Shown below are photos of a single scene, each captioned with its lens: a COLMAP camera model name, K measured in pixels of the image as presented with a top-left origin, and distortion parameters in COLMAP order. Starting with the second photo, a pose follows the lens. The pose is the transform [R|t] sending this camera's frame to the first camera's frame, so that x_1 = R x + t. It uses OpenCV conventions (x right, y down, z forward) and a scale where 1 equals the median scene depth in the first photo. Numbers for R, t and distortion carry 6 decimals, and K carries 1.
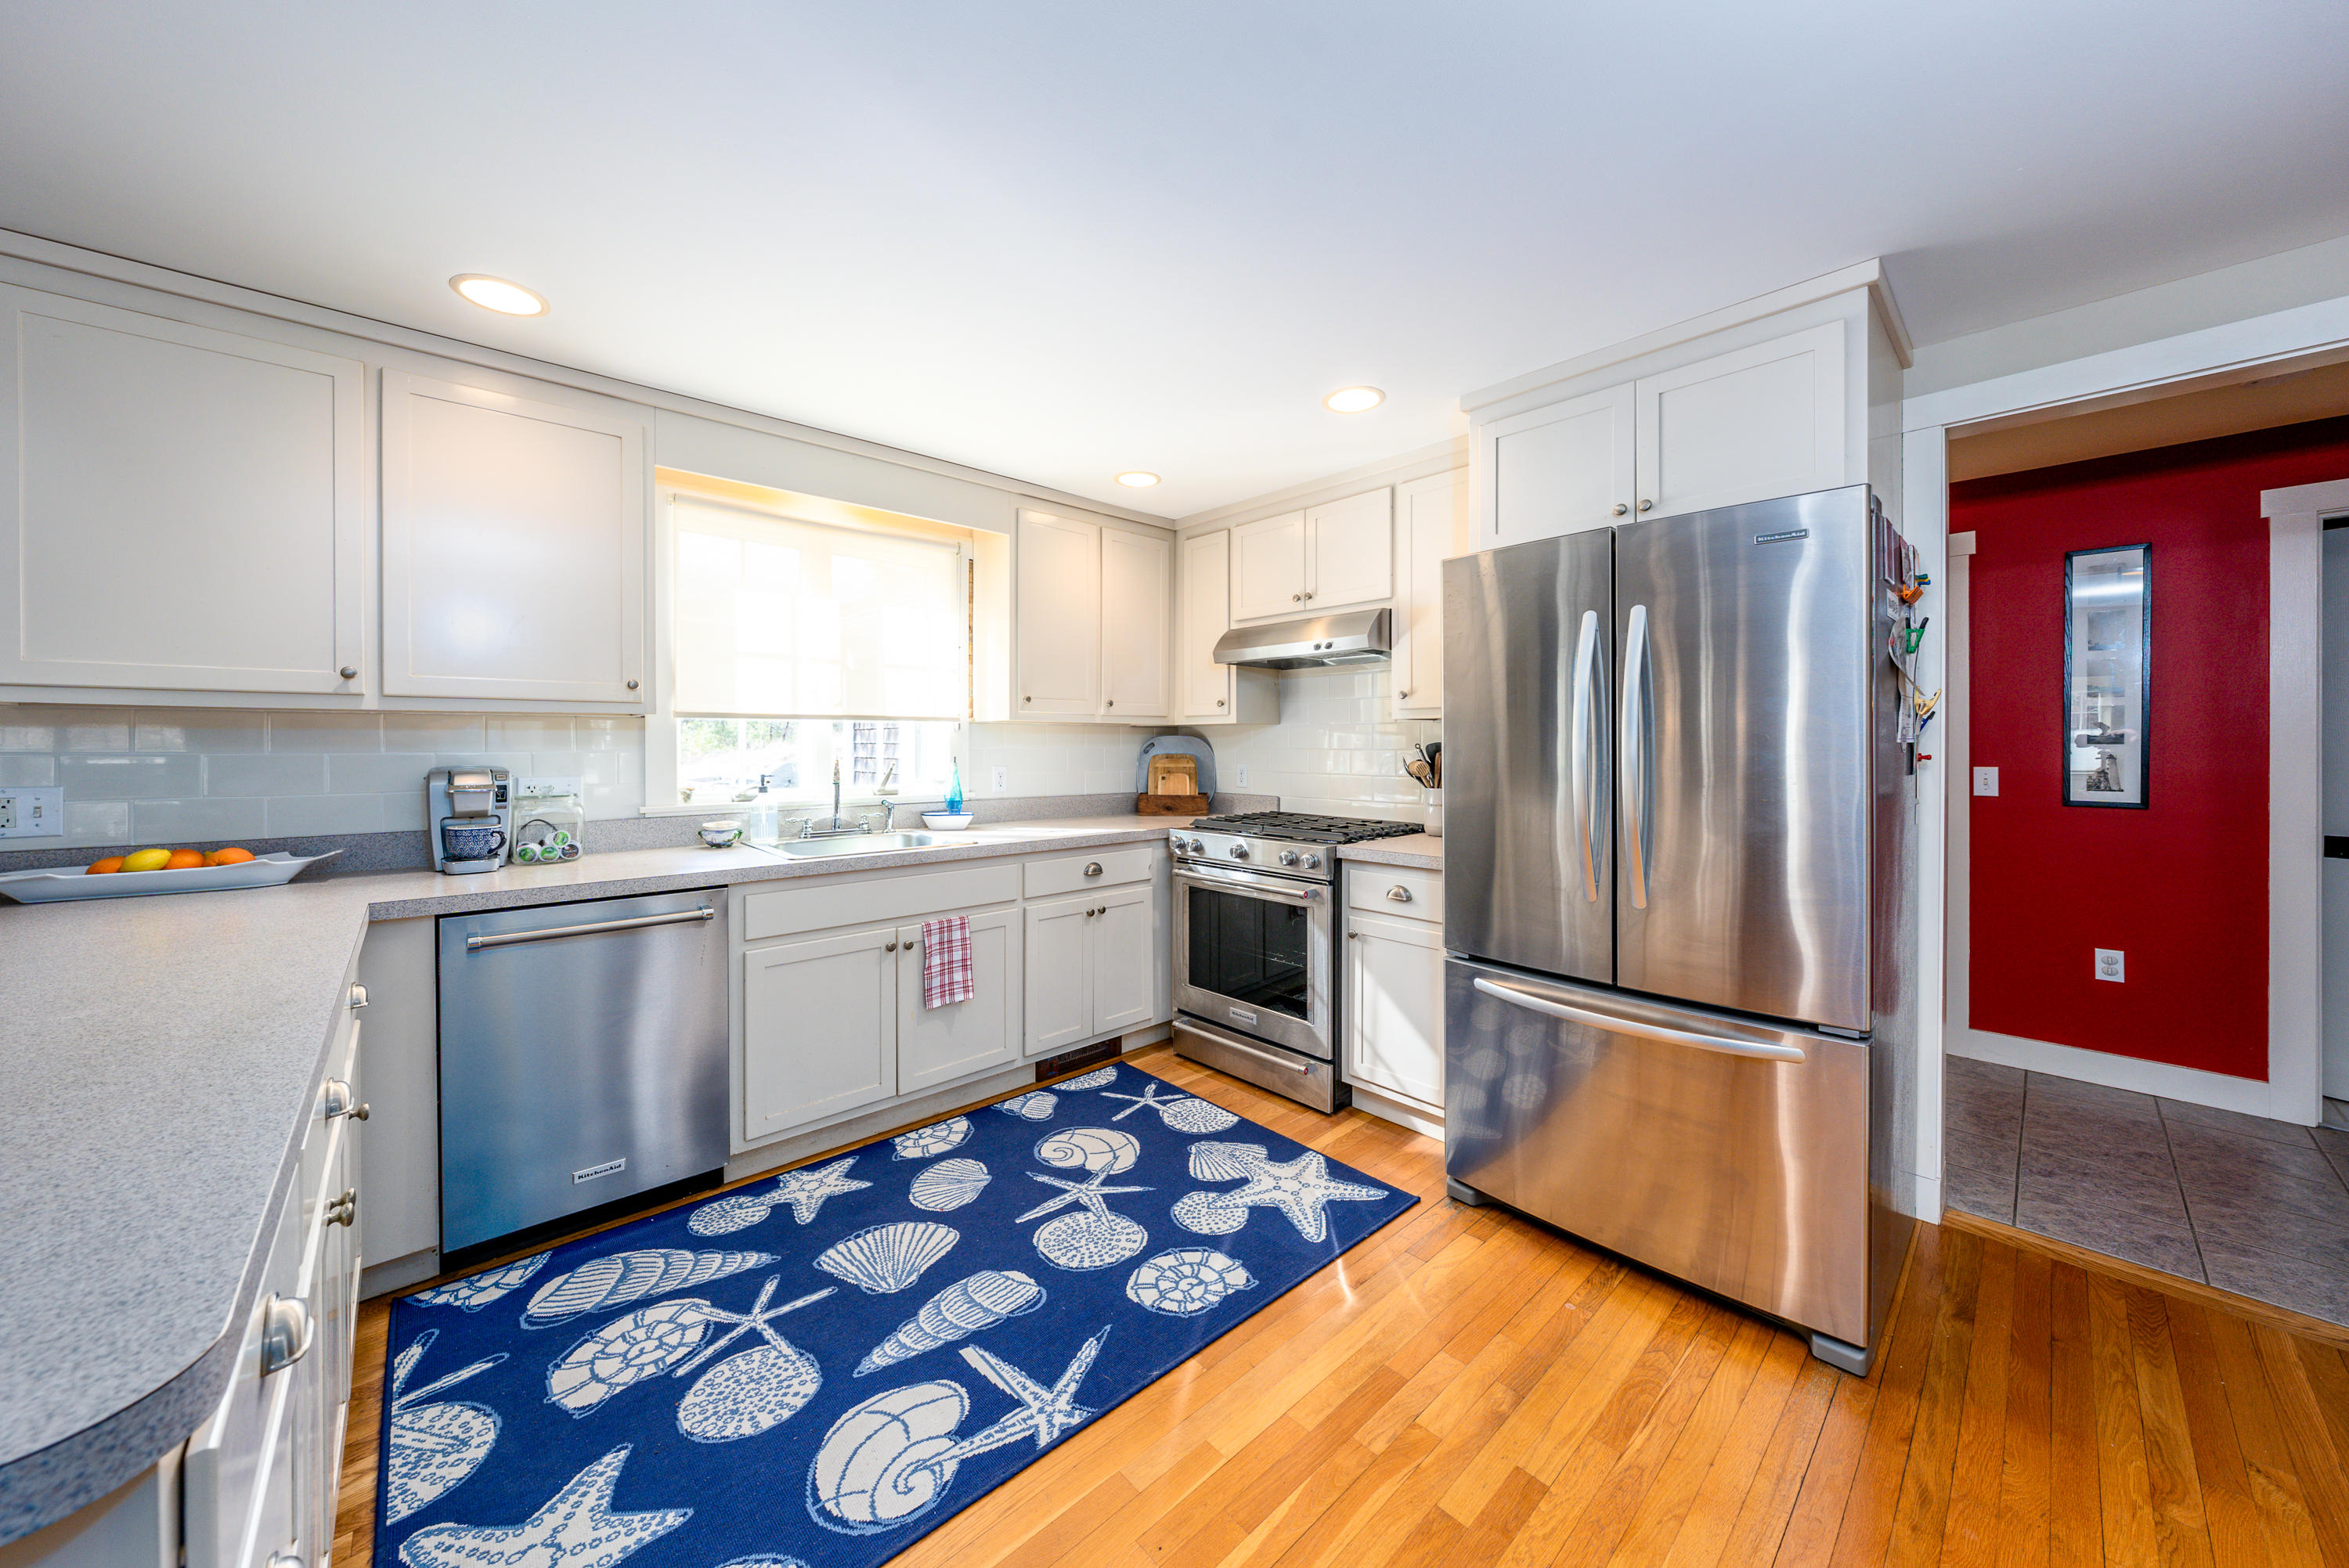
lens RADIAL K [[807.4, 0, 1175.8], [0, 807.4, 745.3], [0, 0, 1]] dist [-0.001789, -0.000189]
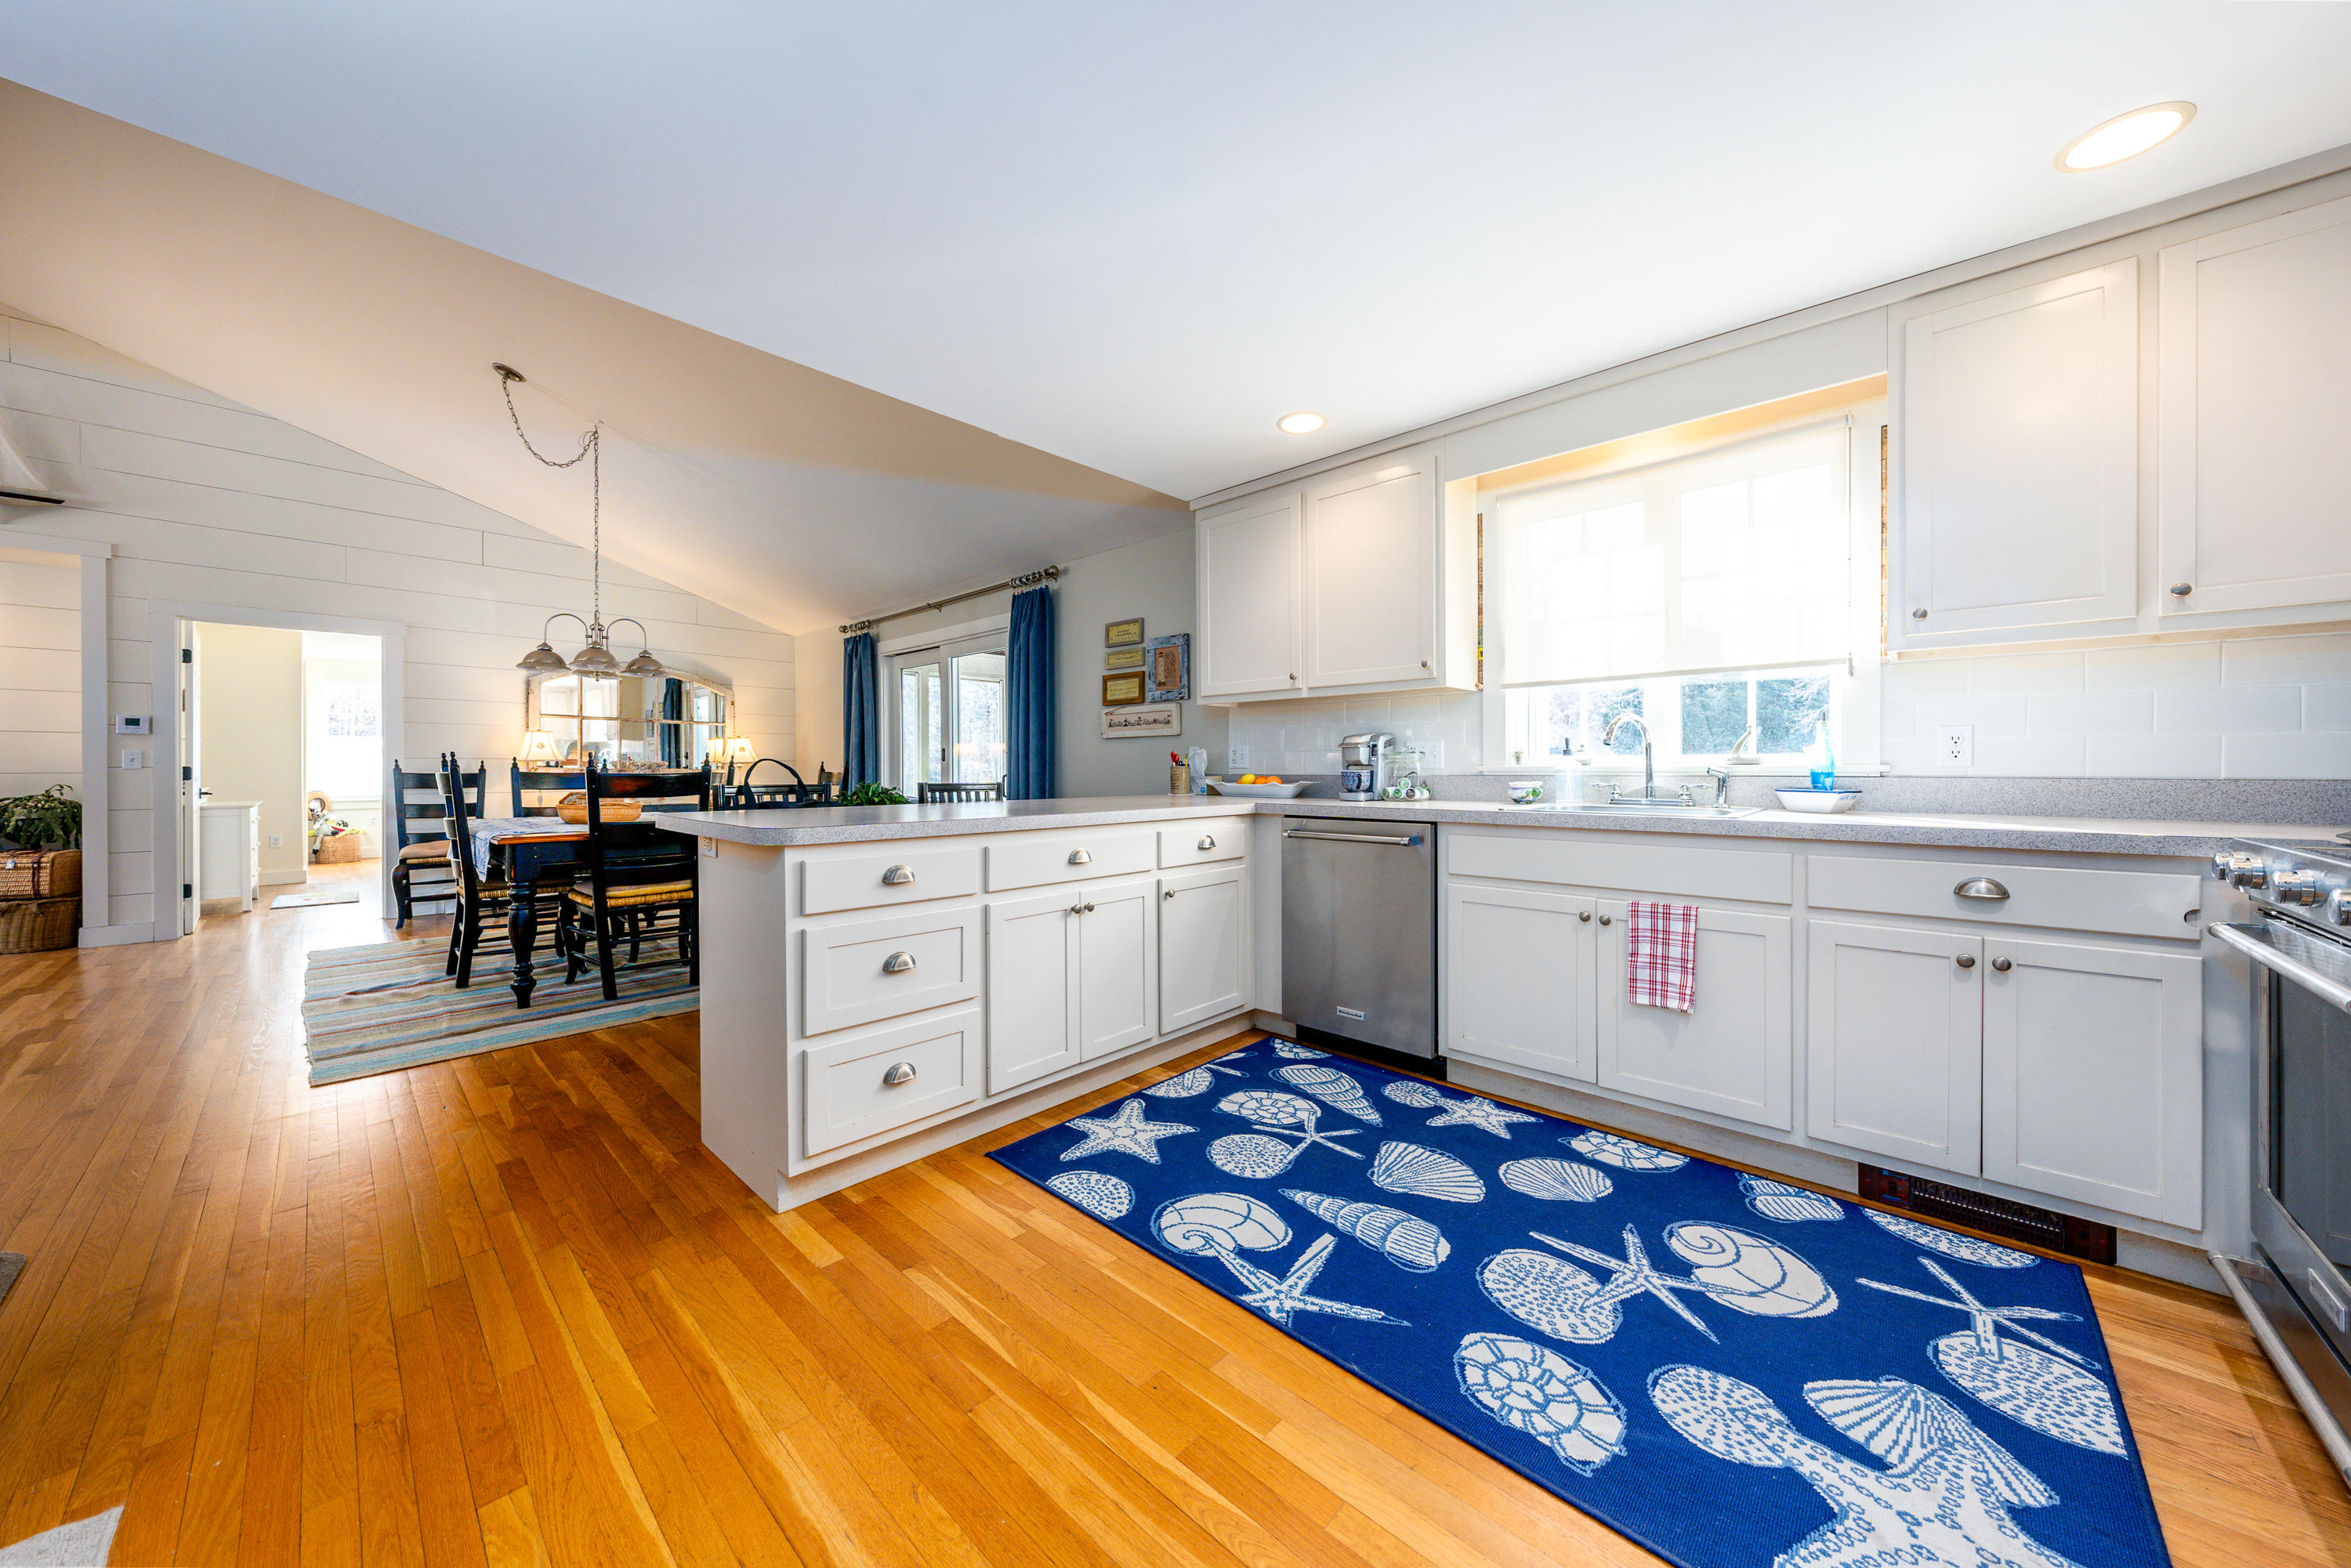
lens RADIAL K [[809.6, 0, 1170.5], [0, 809.6, 769.7], [0, 0, 1]] dist [-0.001053, -0.000137]
pose [[0.076226, 0.001329, -0.997090, 0.657943], [-0.000441, 0.999999, 0.001299, 0.104082], [0.997090, 0.000341, 0.076226, 0.581810]]
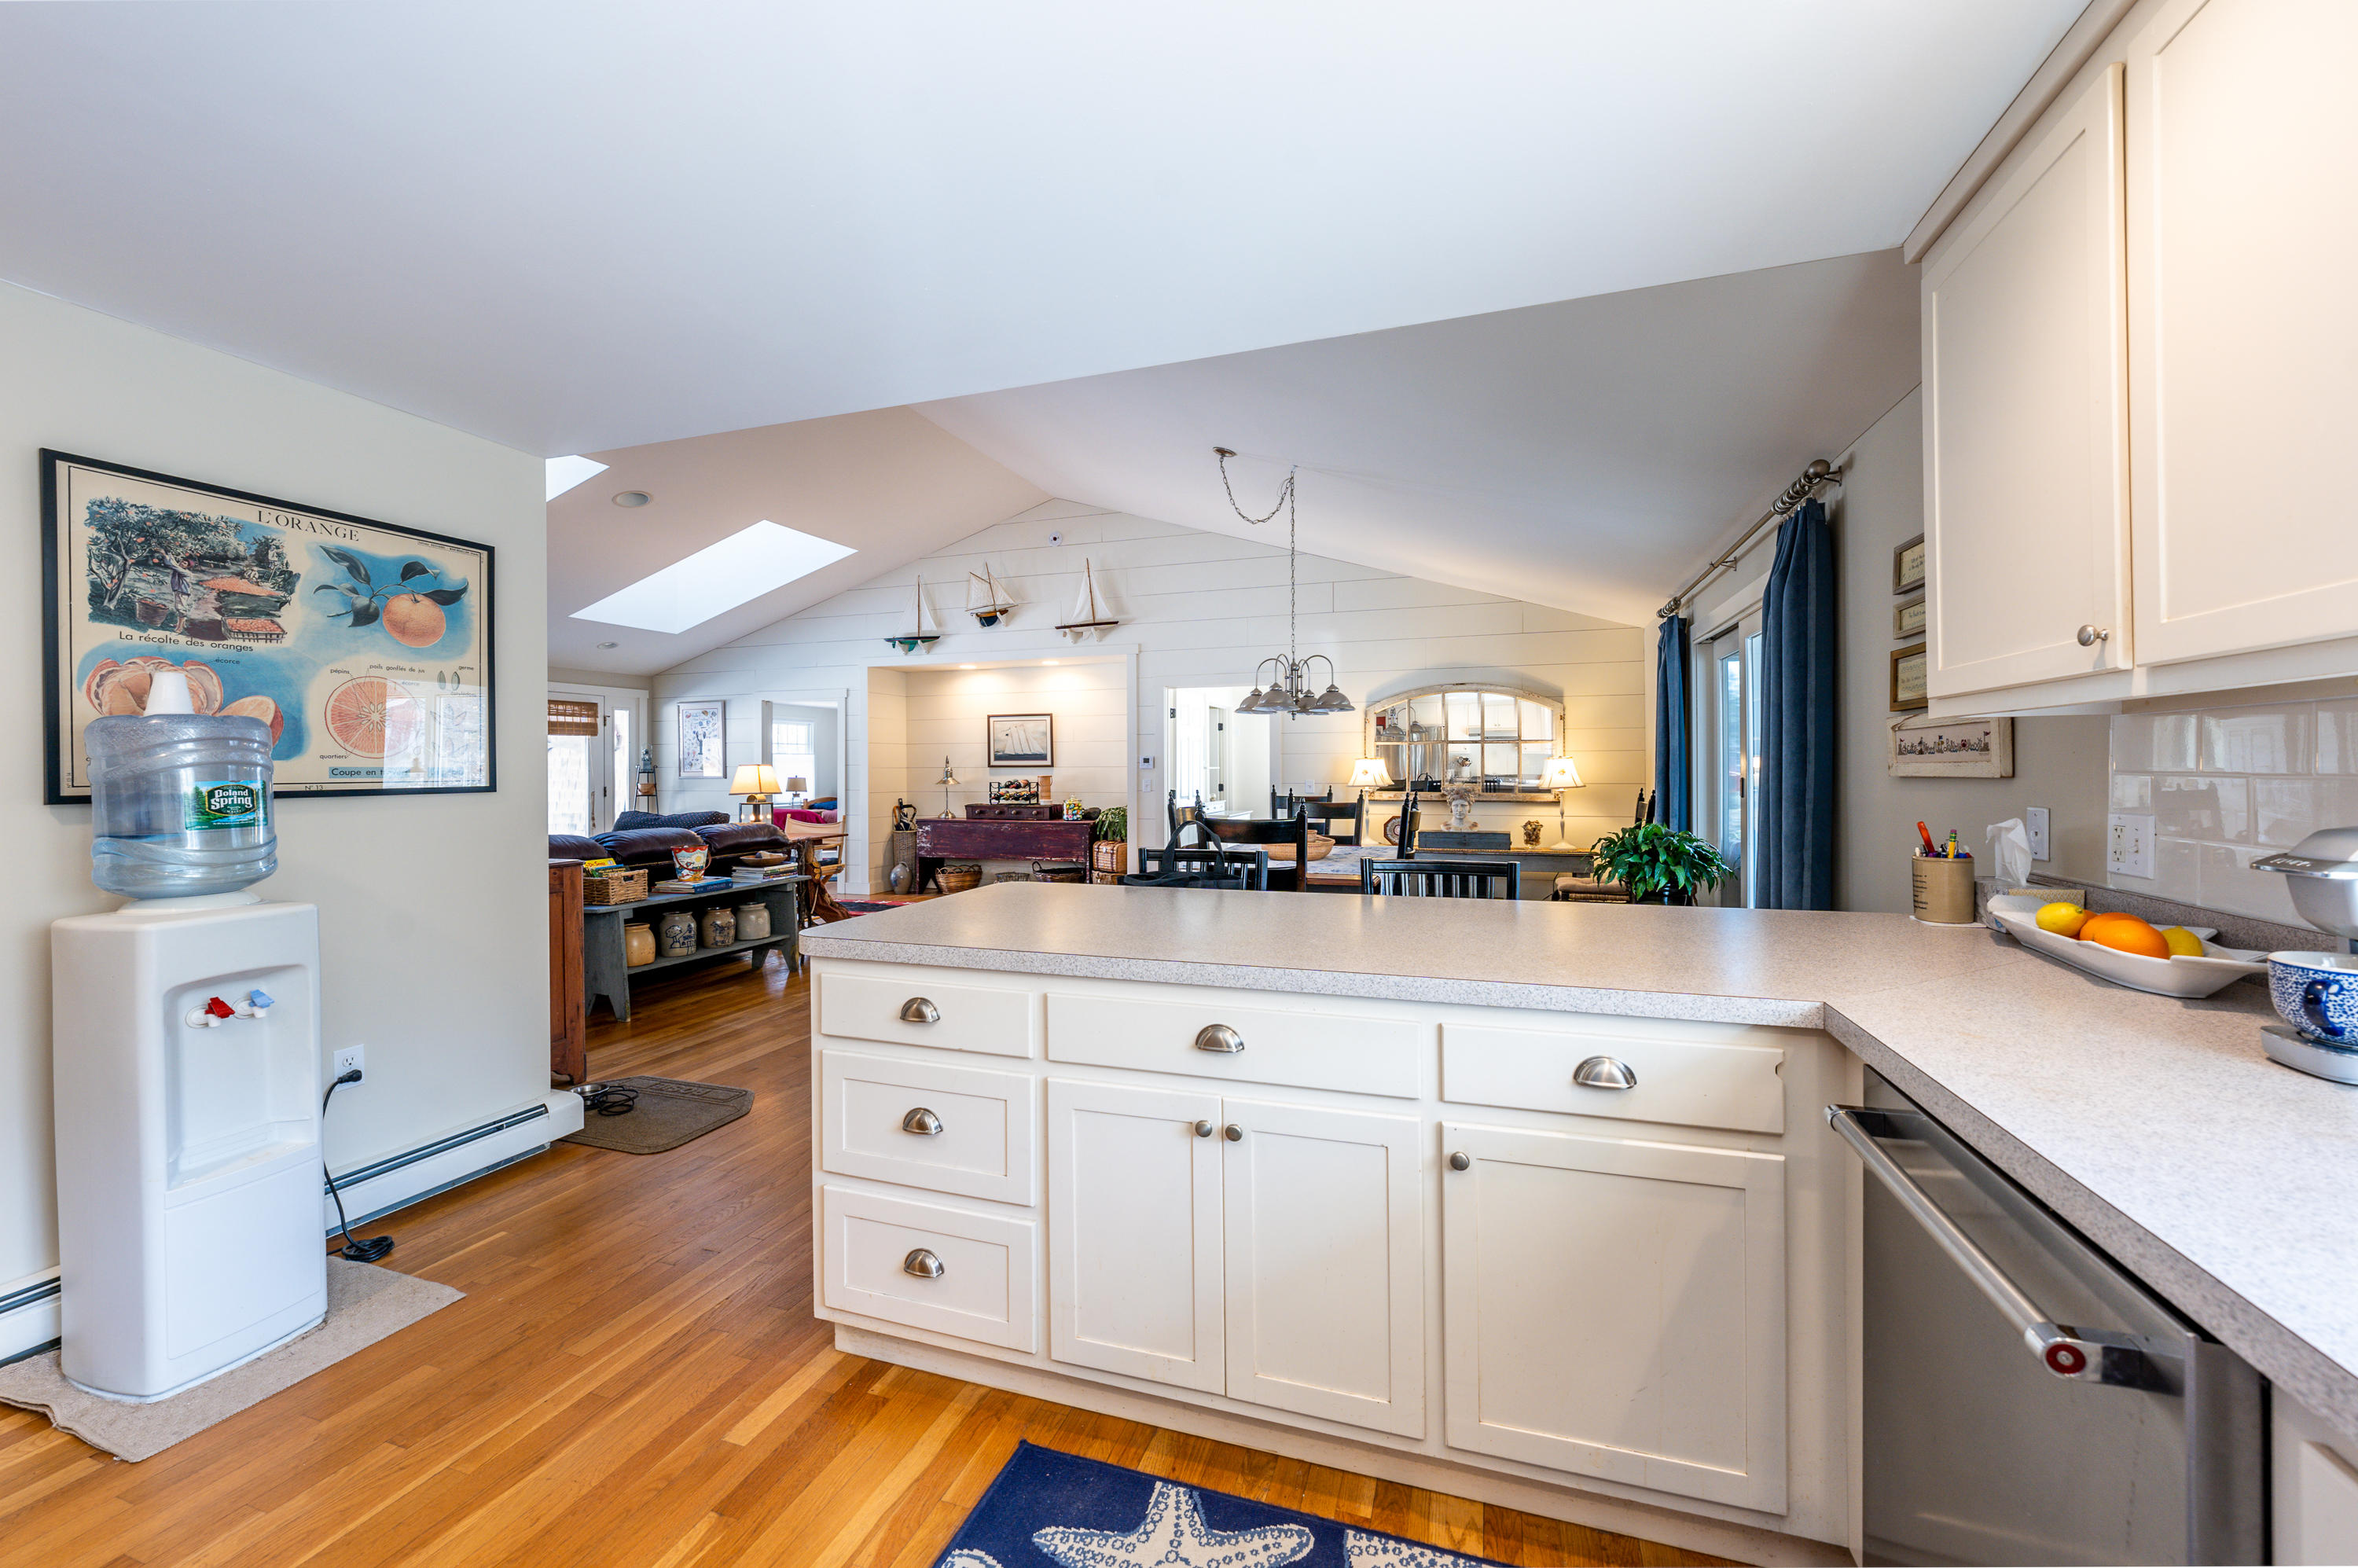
lens RADIAL K [[894.5, 0, 1178.8], [0, 894.5, 766.8], [0, 0, 1]] dist [-0.001653, -0.000110]
pose [[-0.877451, 0.001199, -0.479666, -0.152806], [0.001663, 0.999998, -0.000543, 0.002522], [0.479664, -0.001274, -0.877451, 1.195871]]
